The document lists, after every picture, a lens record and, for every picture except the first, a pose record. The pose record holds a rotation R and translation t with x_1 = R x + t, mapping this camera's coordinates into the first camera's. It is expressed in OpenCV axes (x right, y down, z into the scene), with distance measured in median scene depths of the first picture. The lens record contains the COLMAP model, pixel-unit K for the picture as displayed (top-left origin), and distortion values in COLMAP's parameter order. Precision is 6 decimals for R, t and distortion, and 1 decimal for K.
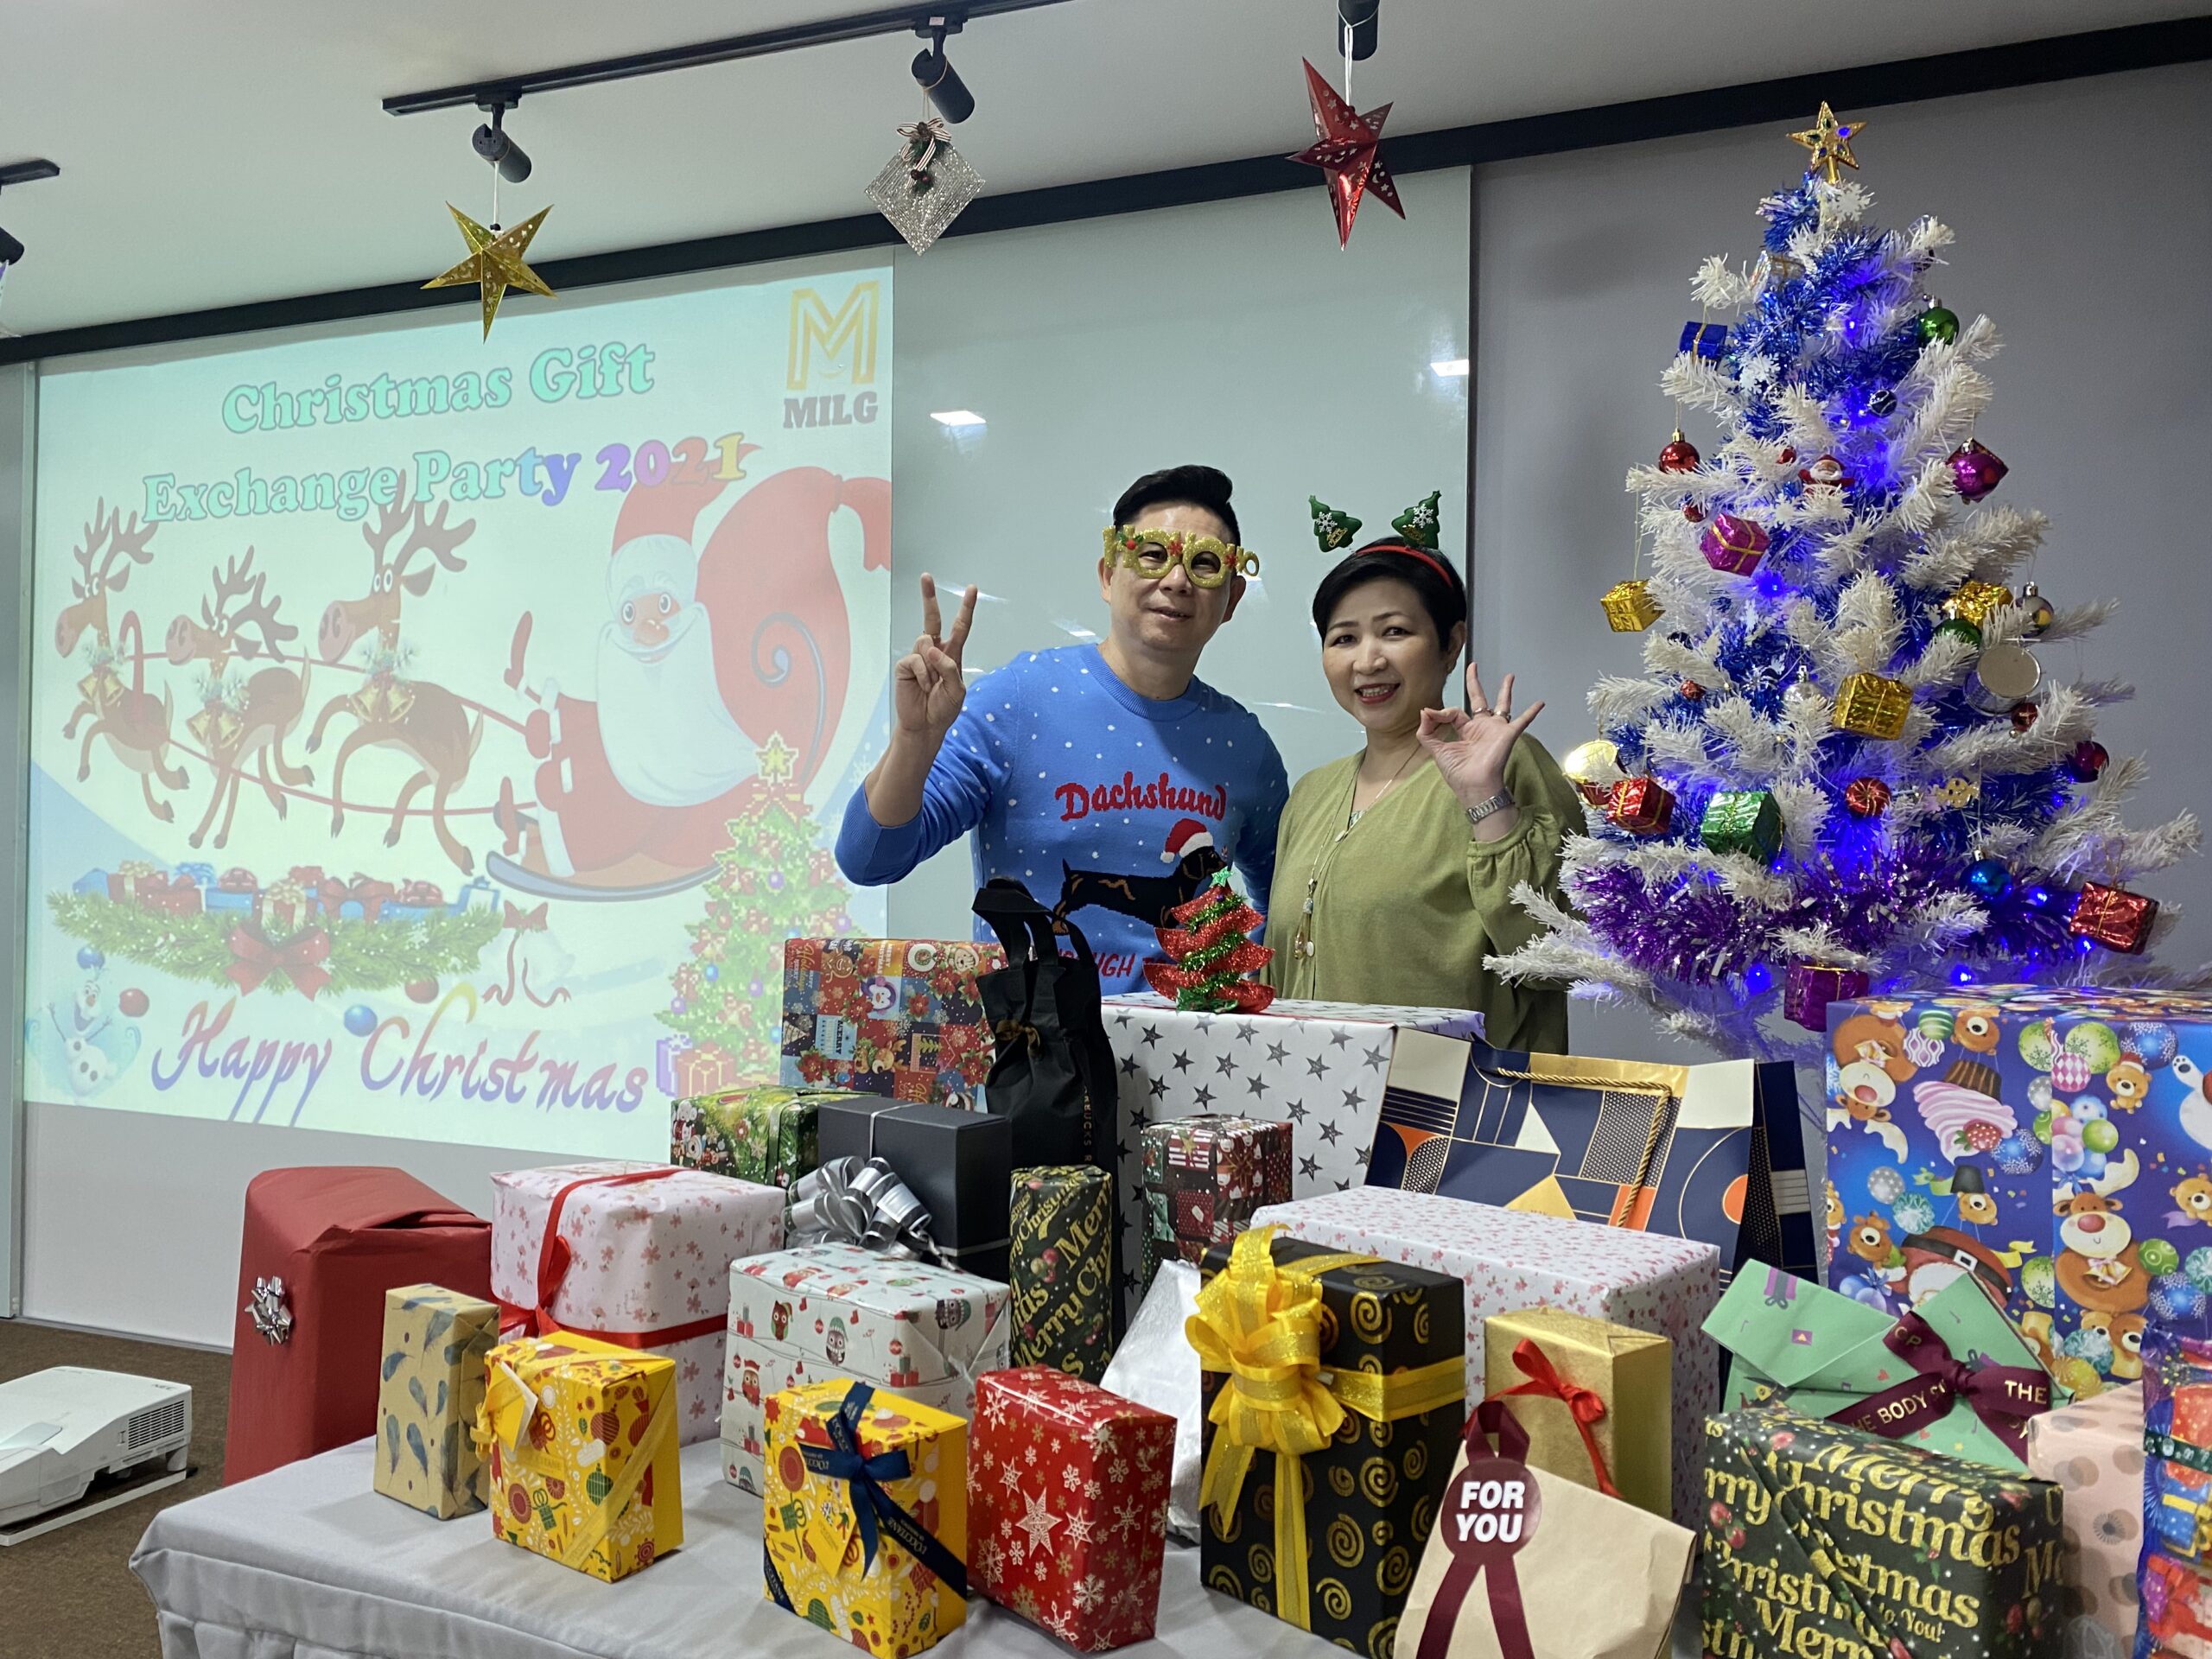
lens RADIAL K [[1680.8, 0, 1117.1], [0, 1680.8, 824.7], [0, 0, 1]] dist [0.007164, -0.015603]
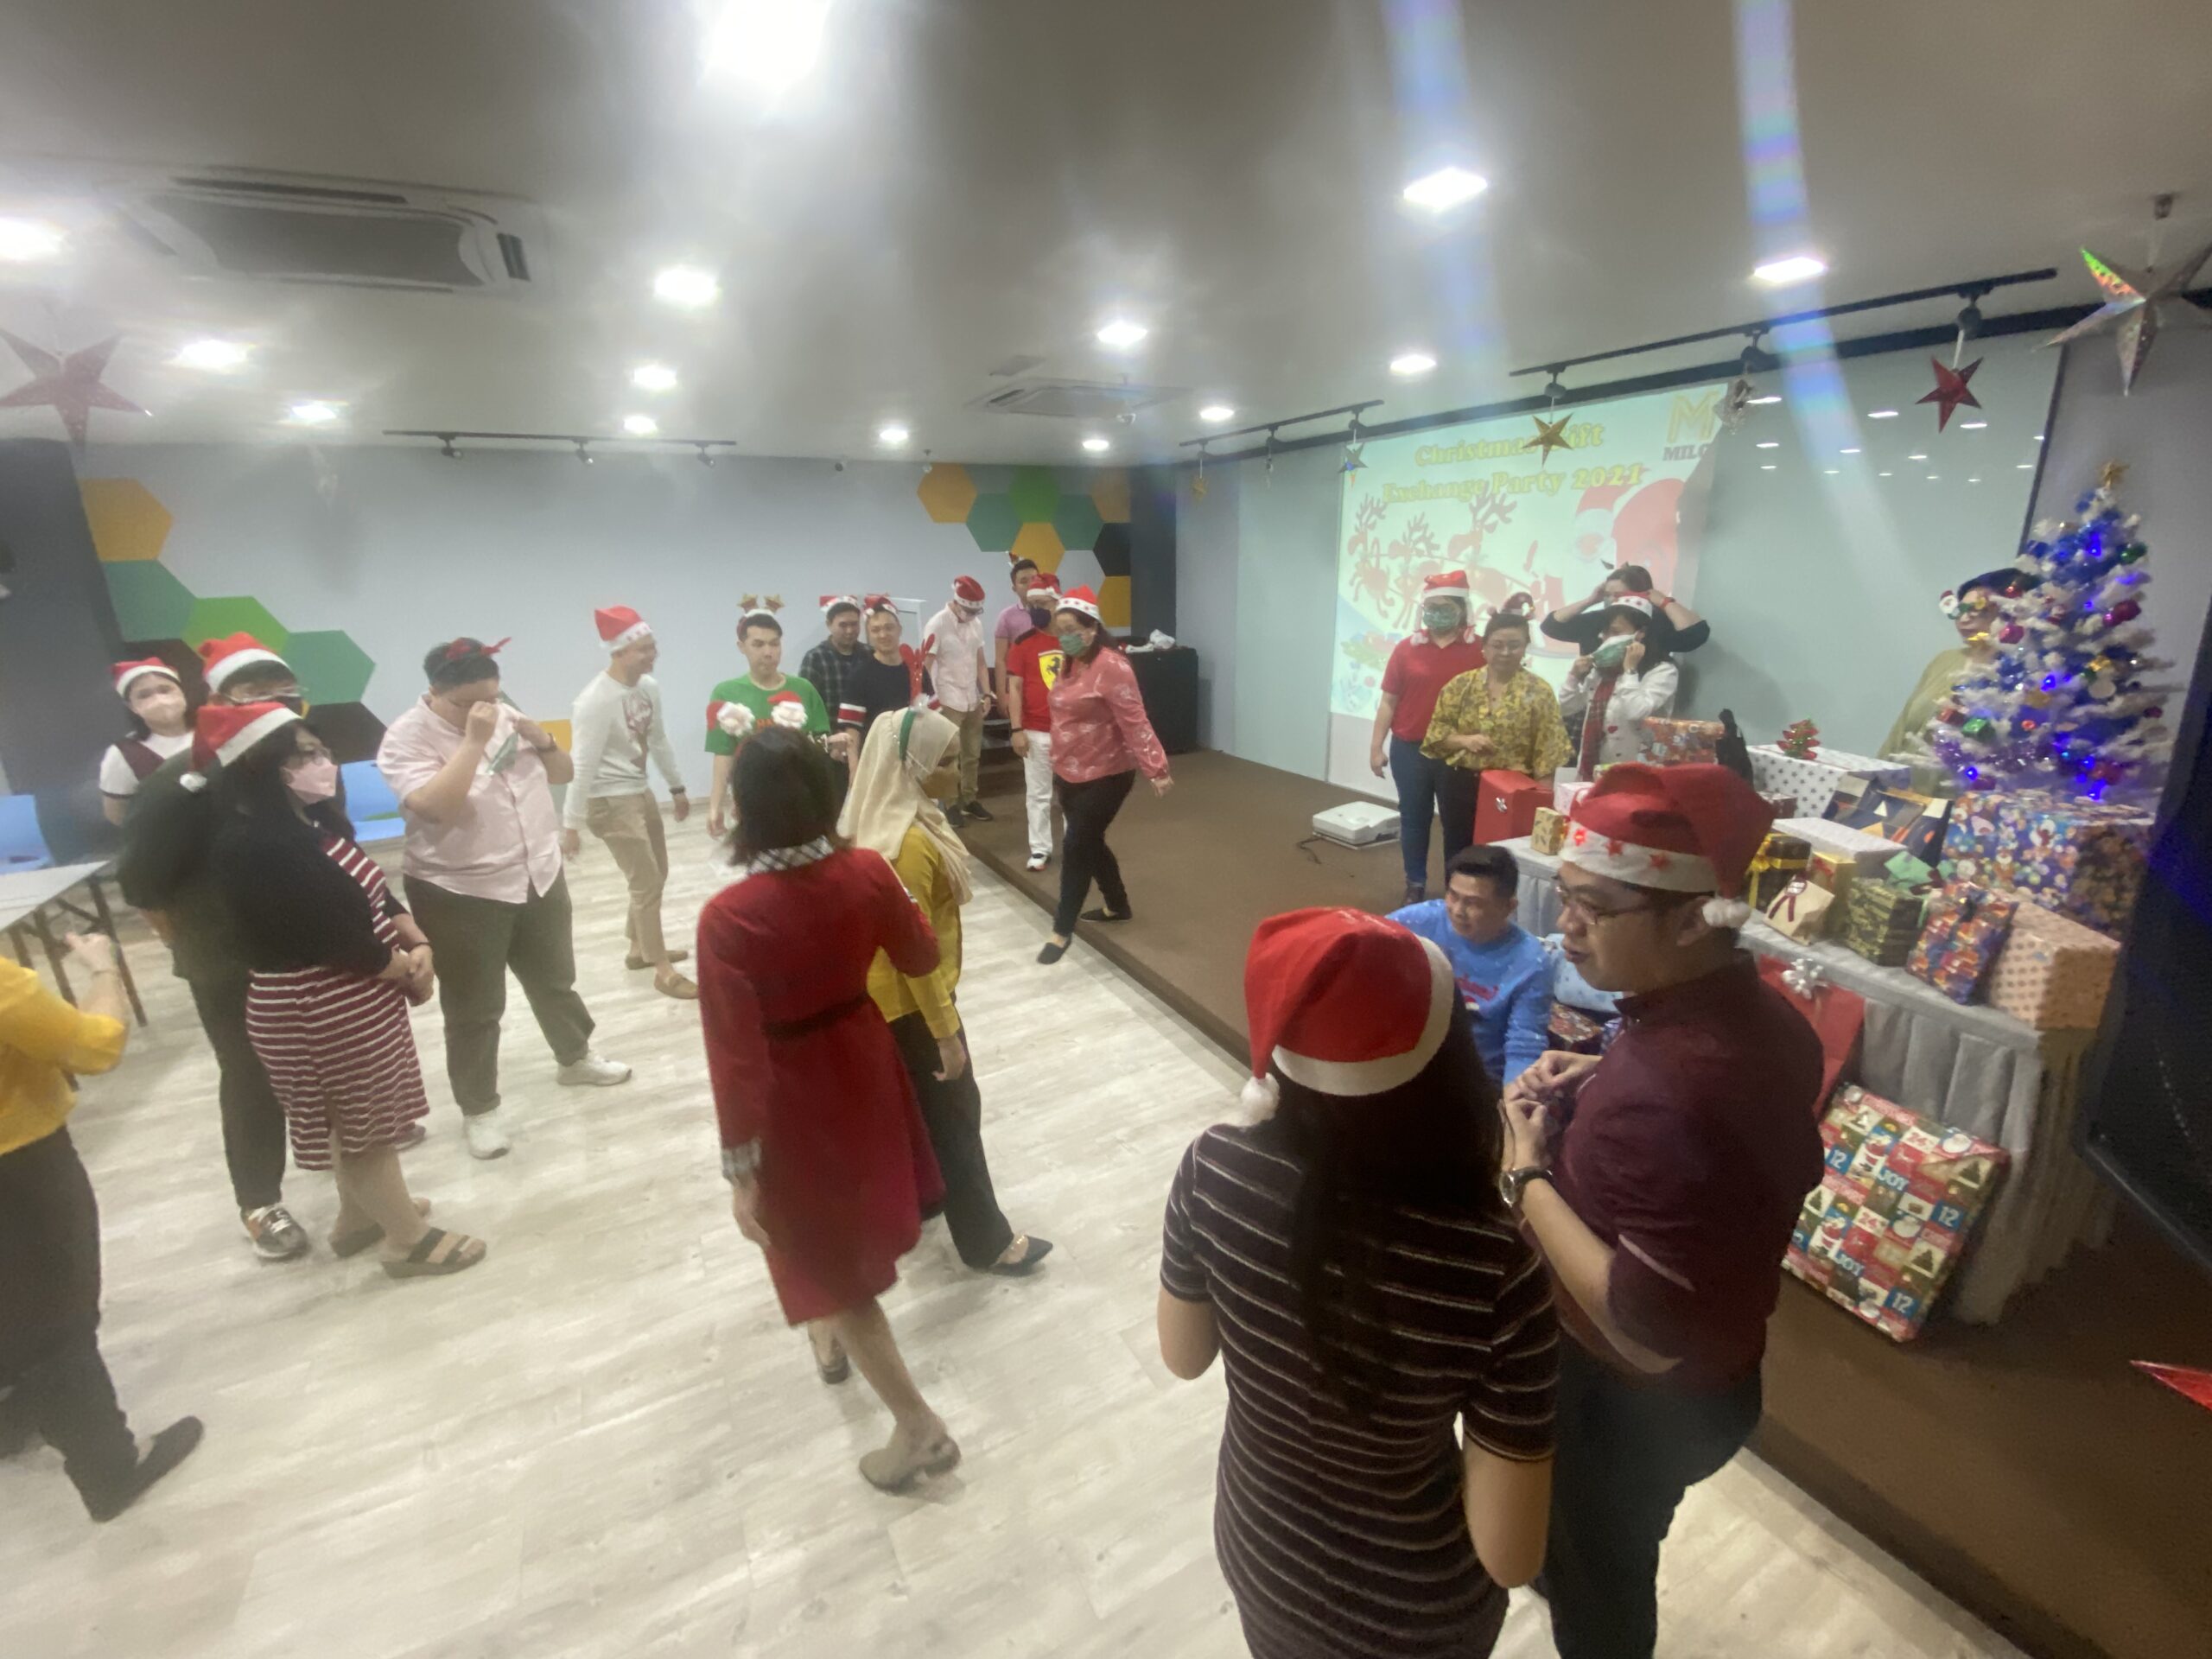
lens RADIAL K [[892.3, 0, 1098.0], [0, 892.3, 836.0], [0, 0, 1]] dist [0.000107, -0.010333]
pose [[0.758965, 0.162000, -0.630656, 0.173601], [0.051130, 0.950737, 0.305754, -0.389430], [0.649120, -0.264302, 0.713293, -1.310837]]
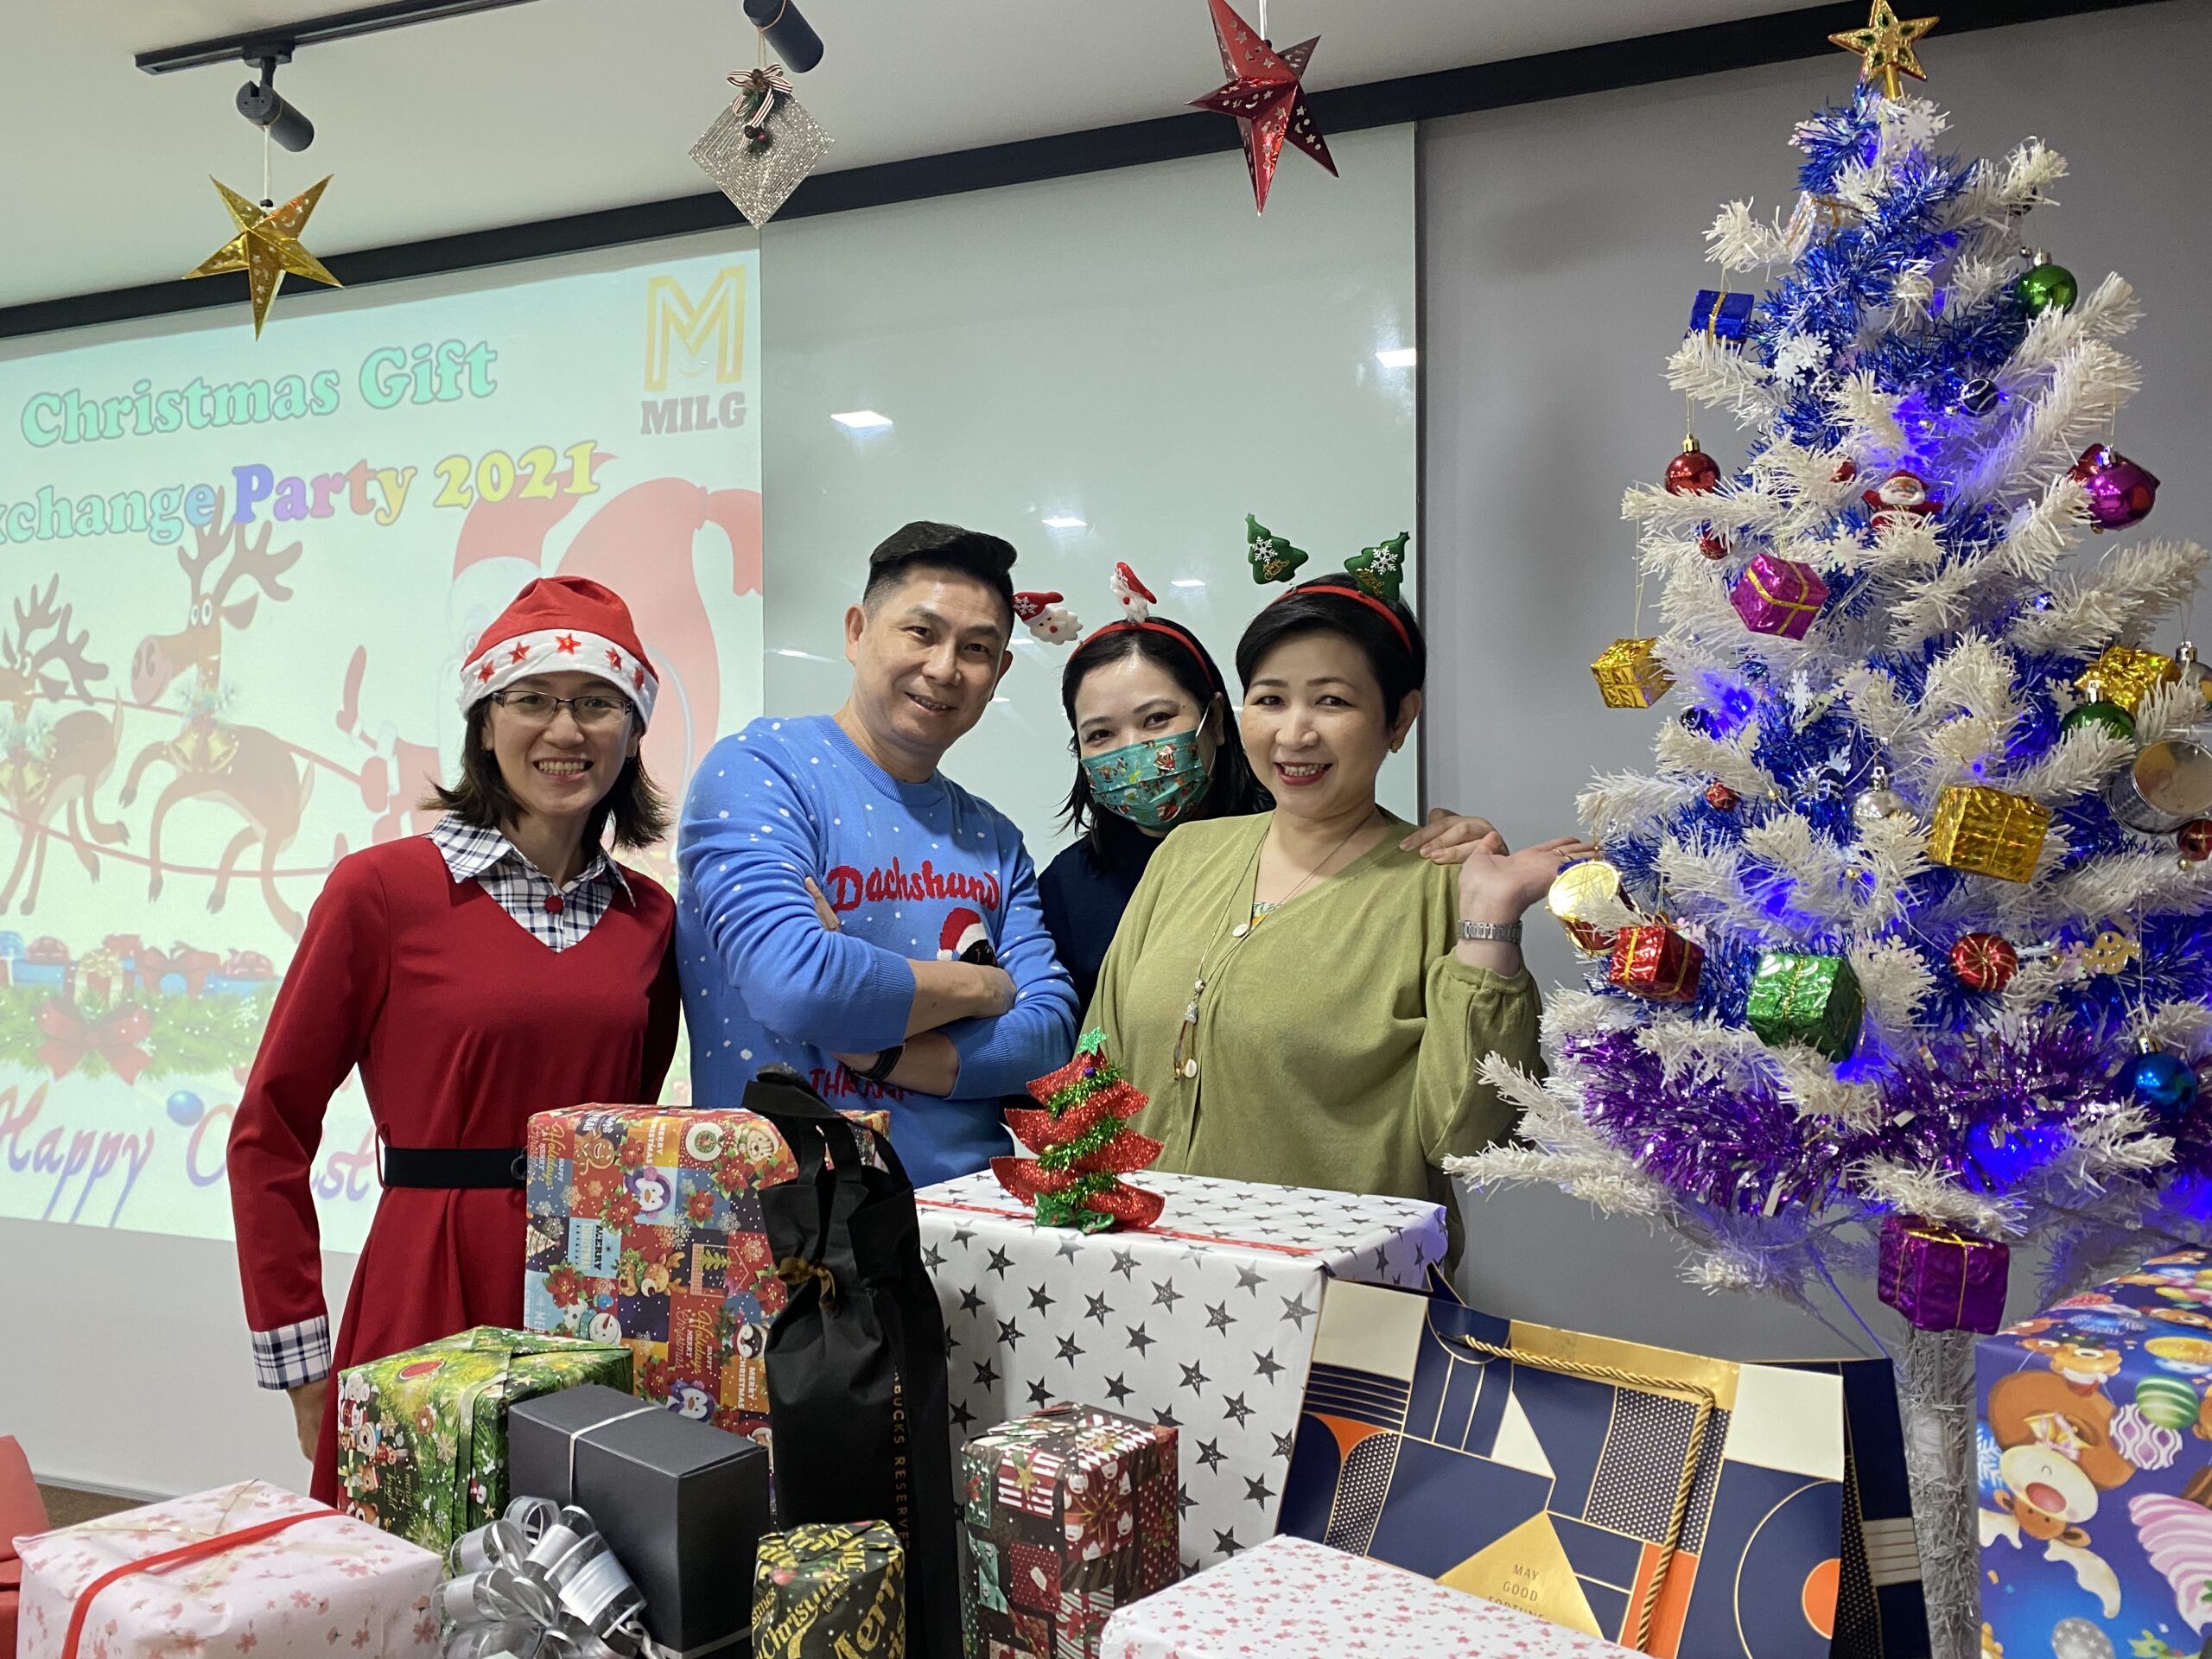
lens RADIAL K [[1680.8, 0, 1117.1], [0, 1680.8, 824.7], [0, 0, 1]] dist [0.007164, -0.015603]
pose [[0.999587, -0.017353, 0.022904, 0.065237], [0.017289, 0.999846, 0.003012, -0.075276], [-0.022953, -0.002615, 0.999733, 0.284441]]
